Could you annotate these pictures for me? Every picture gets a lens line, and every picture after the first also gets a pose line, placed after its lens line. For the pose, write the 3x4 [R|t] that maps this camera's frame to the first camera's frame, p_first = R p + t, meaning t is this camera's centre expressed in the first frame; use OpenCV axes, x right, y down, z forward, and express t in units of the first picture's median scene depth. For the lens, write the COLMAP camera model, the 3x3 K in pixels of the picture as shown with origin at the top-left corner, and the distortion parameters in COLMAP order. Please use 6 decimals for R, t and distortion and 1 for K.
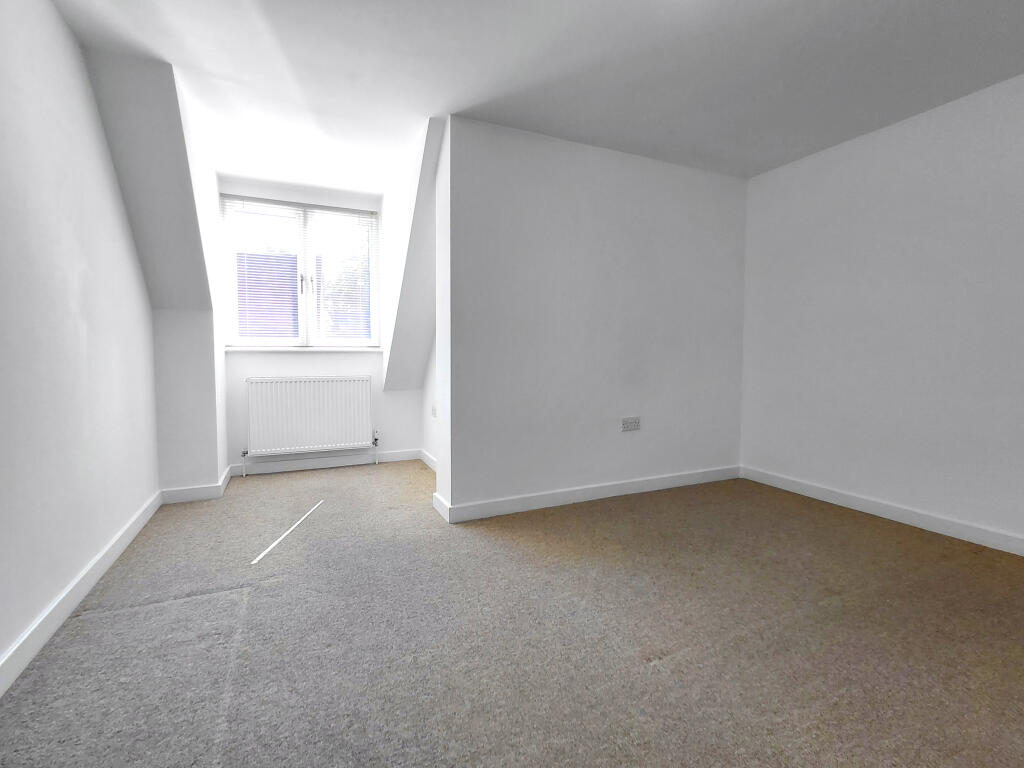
lens RADIAL K [[496.8, 0, 512.0], [0, 496.8, 384.0], [0, 0, 1]] dist [0.017724, -0.008627]
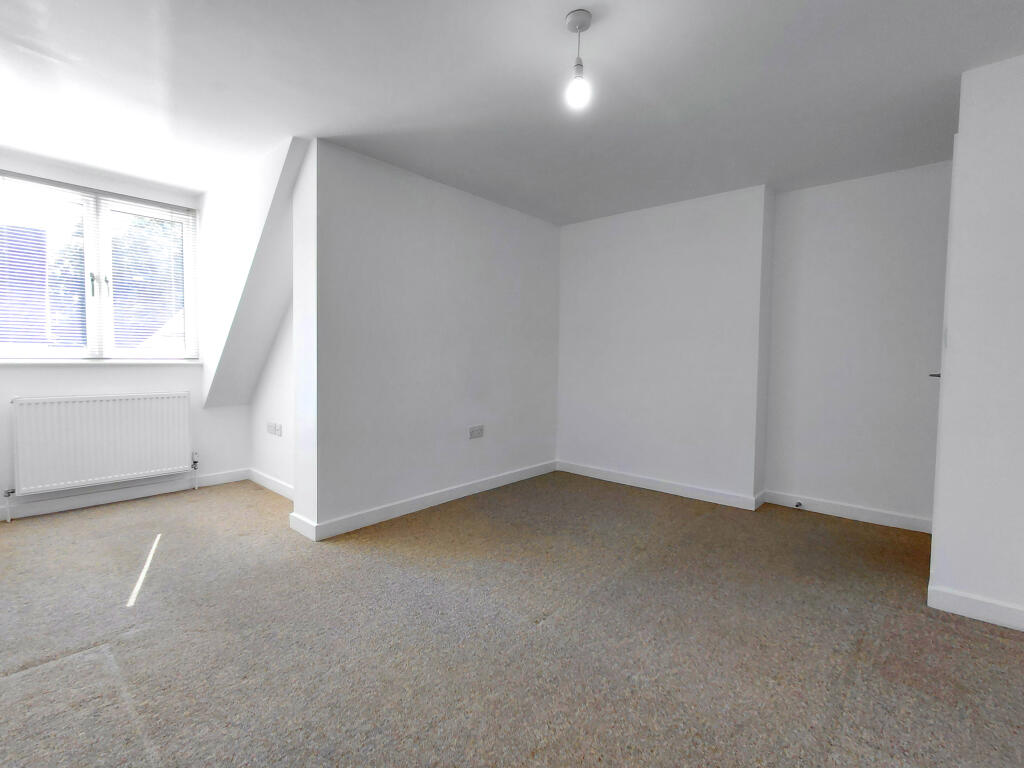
lens RADIAL K [[496.8, 0, 512.0], [0, 496.8, 384.0], [0, 0, 1]] dist [0.017724, -0.008627]
pose [[0.912304, -0.013223, 0.409299, -0.203043], [0.012909, 0.999910, 0.003531, -0.042955], [-0.409309, 0.002062, 0.912393, -0.095885]]
